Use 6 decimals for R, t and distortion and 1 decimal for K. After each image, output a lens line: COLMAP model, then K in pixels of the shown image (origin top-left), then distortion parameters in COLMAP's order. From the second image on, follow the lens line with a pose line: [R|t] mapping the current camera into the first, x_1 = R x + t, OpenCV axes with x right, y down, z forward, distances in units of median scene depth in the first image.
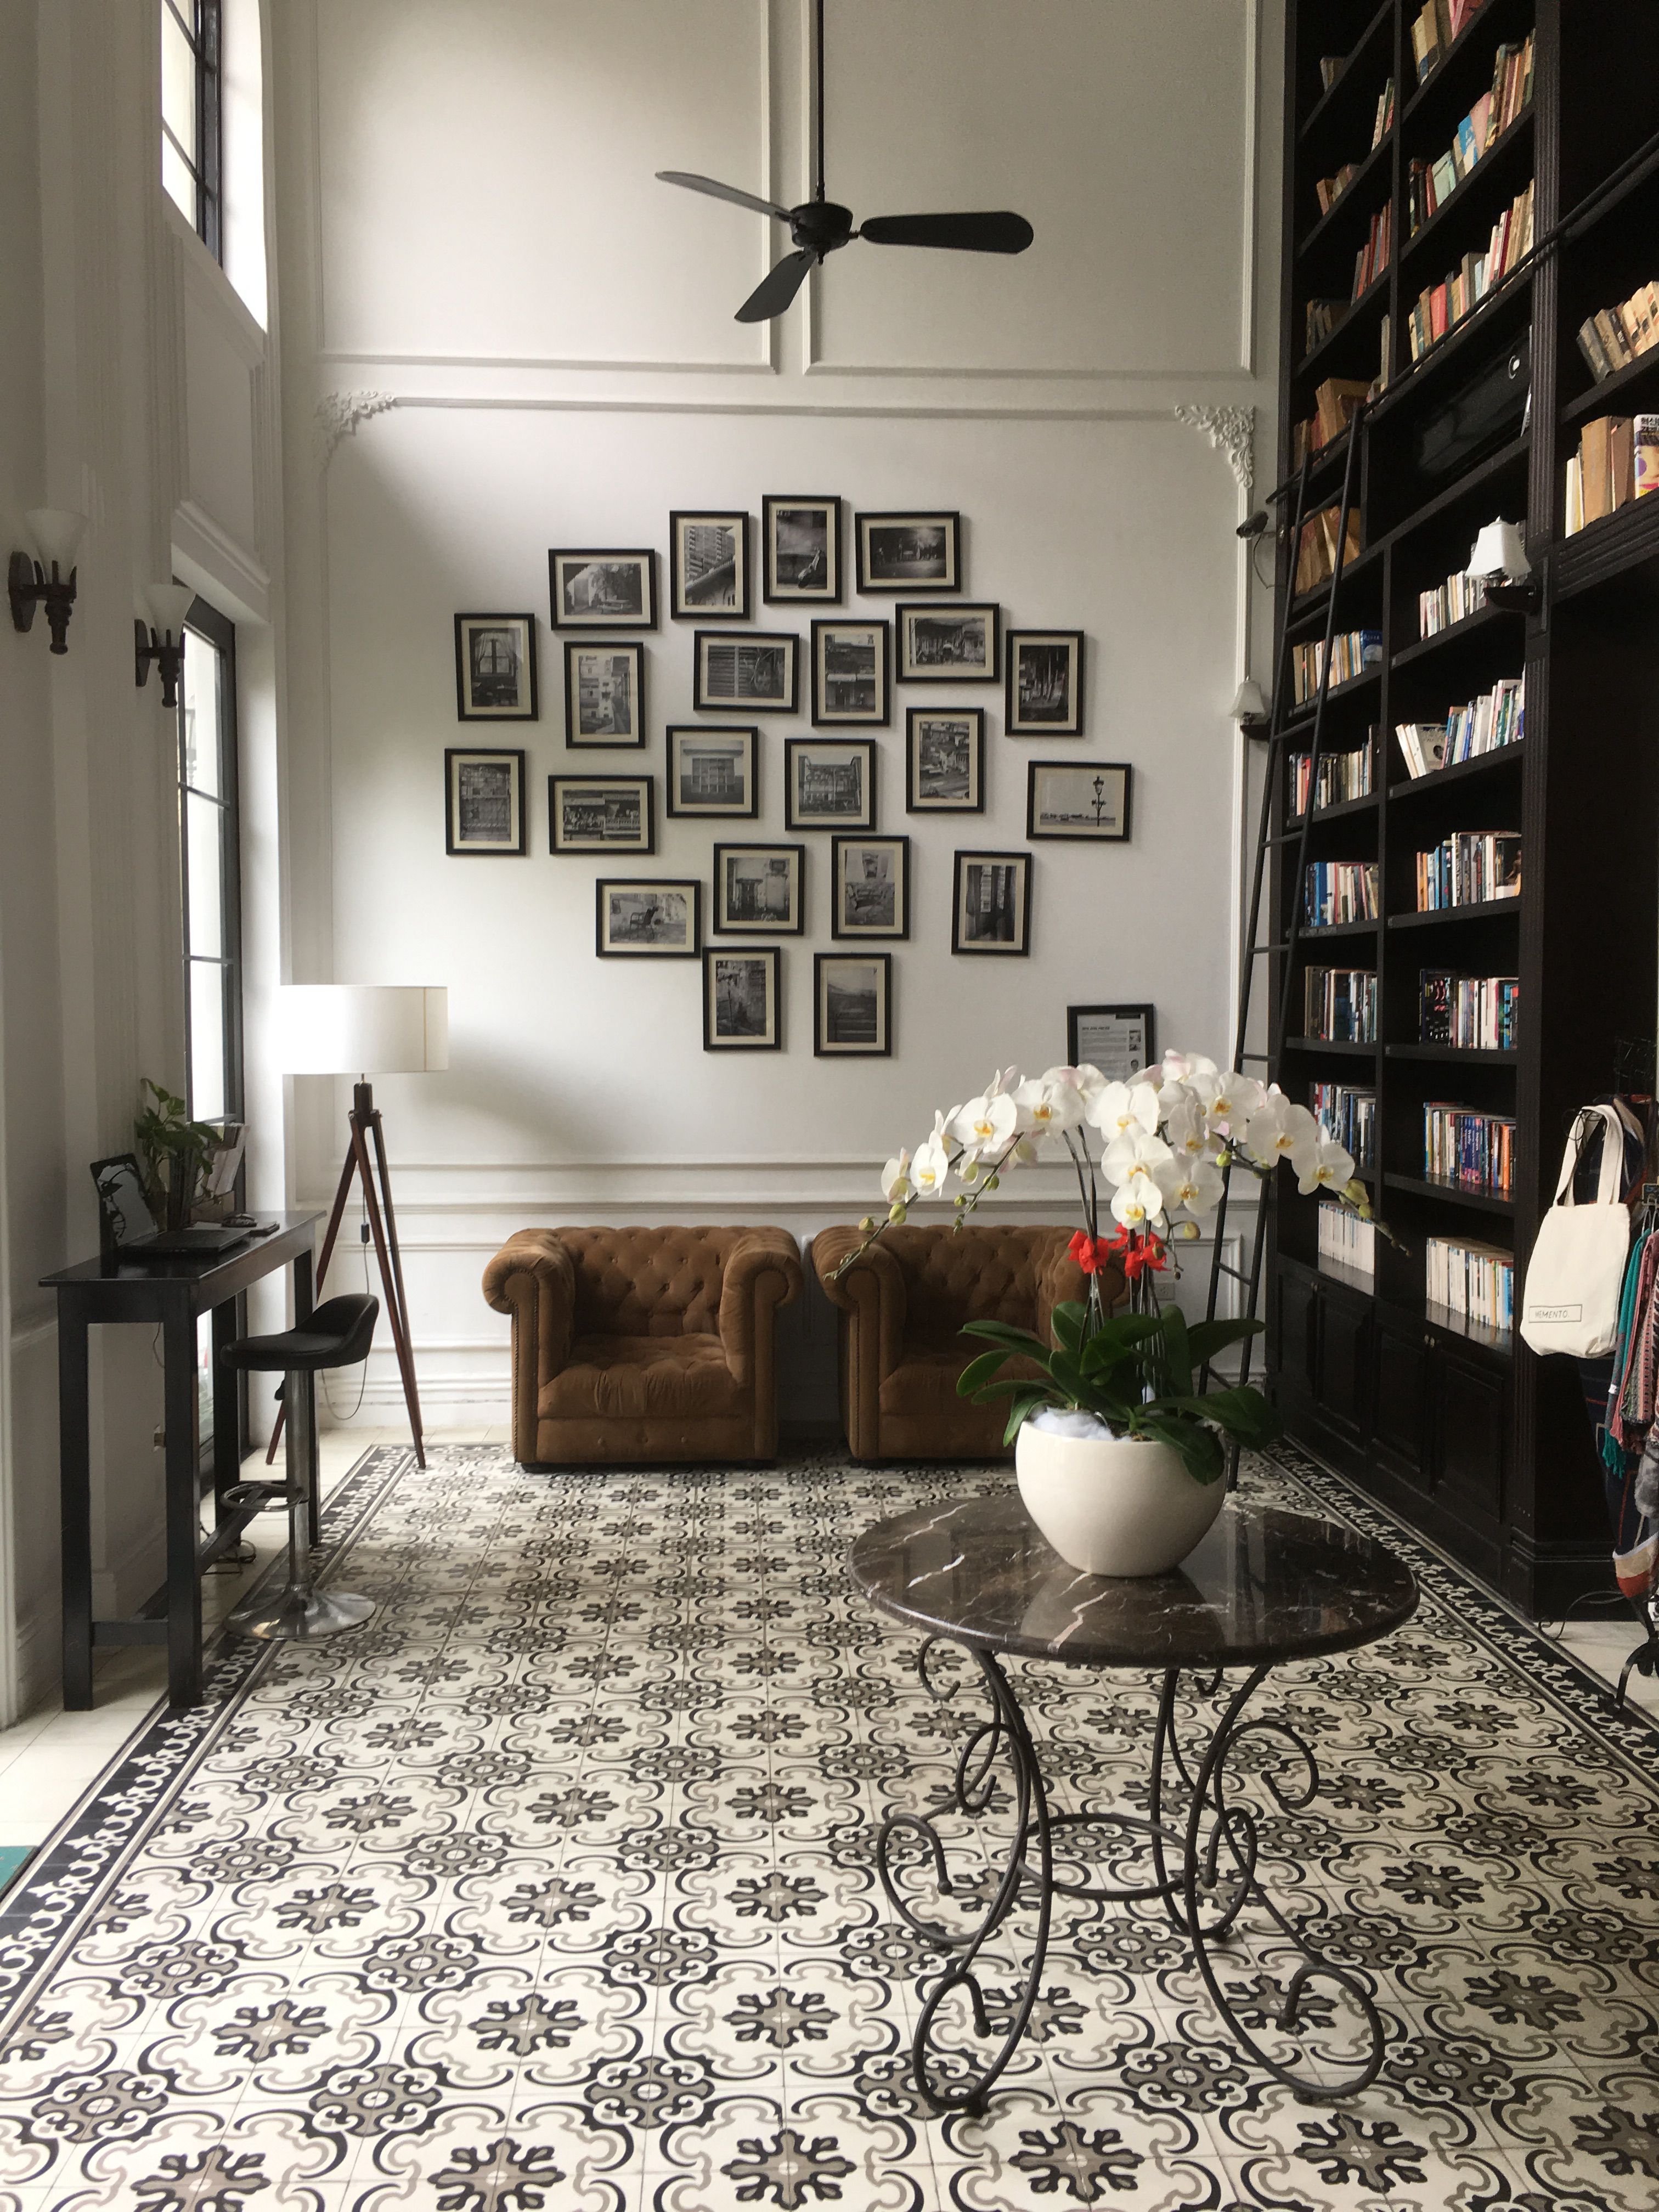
lens RADIAL K [[1888.1, 0, 824.8], [0, 1888.1, 1107.8], [0, 0, 1]] dist [0.068001, -0.096036]
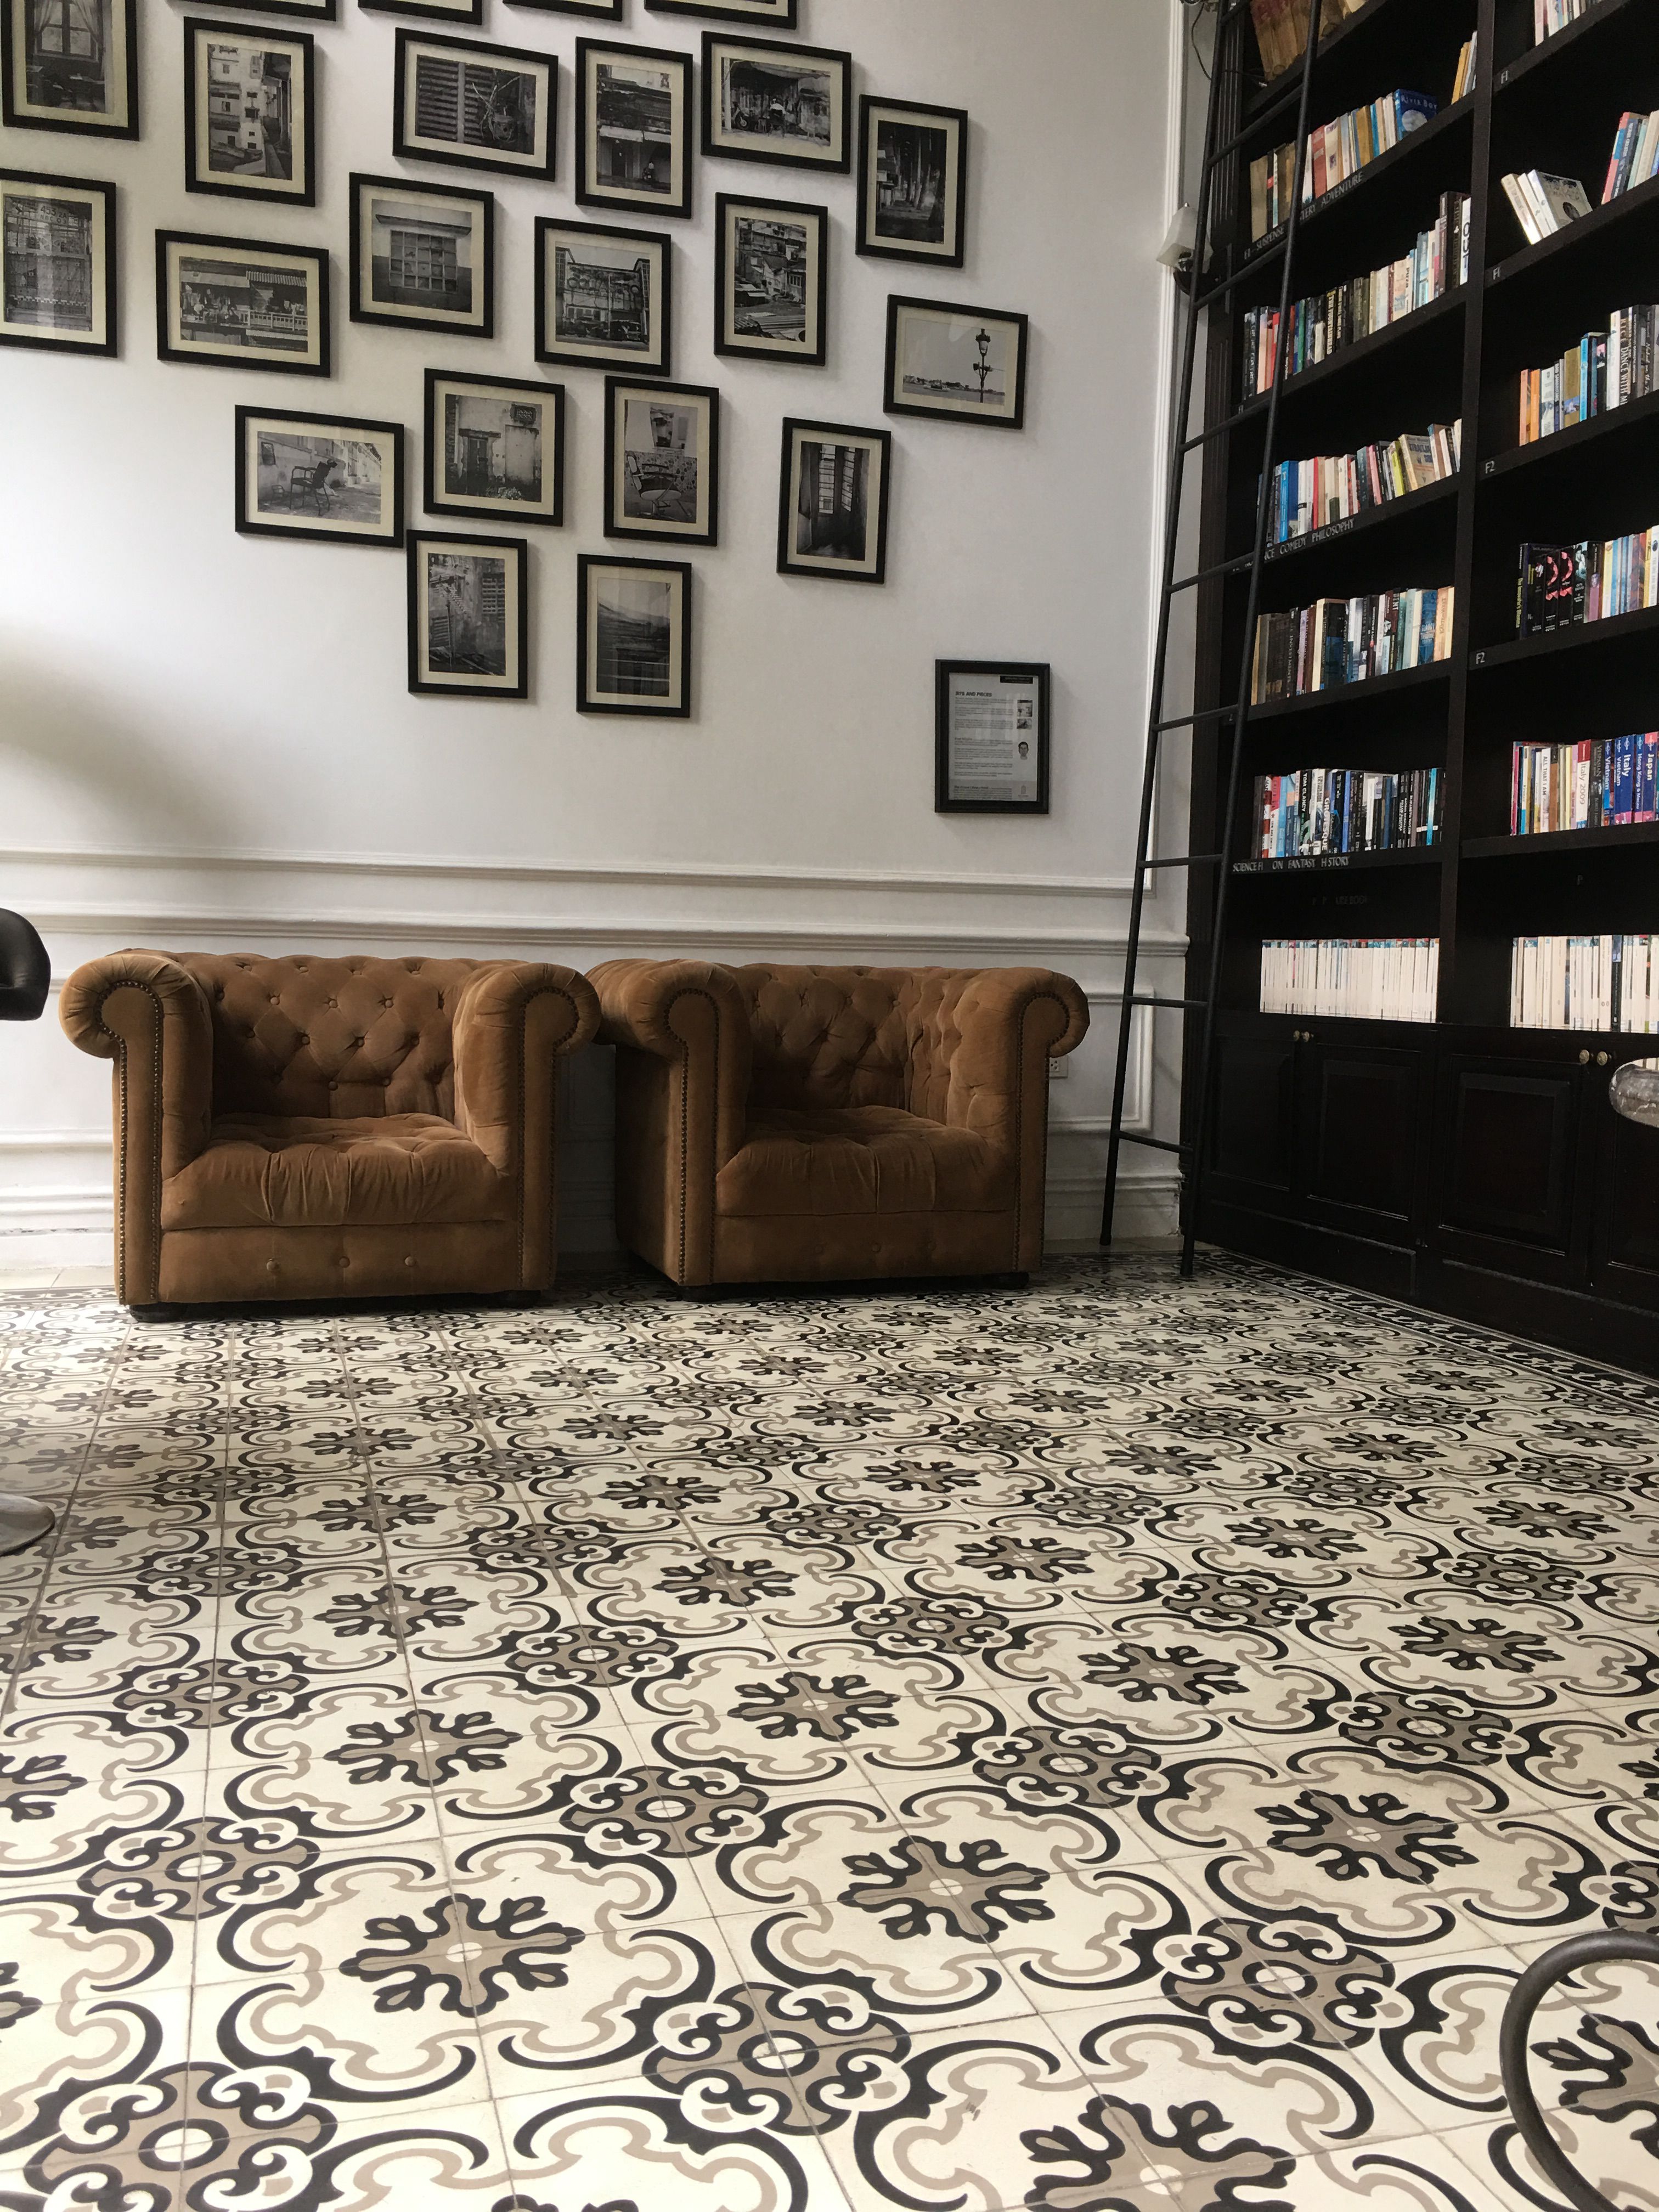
lens RADIAL K [[1888.1, 0, 837.1], [0, 1888.1, 1107.3], [0, 0, 1]] dist [0.068001, -0.096036]
pose [[0.969512, -0.000471, 0.245044, -0.082109], [-0.005137, 0.999739, 0.022246, 0.099161], [-0.244991, -0.022827, 0.969257, 0.324039]]
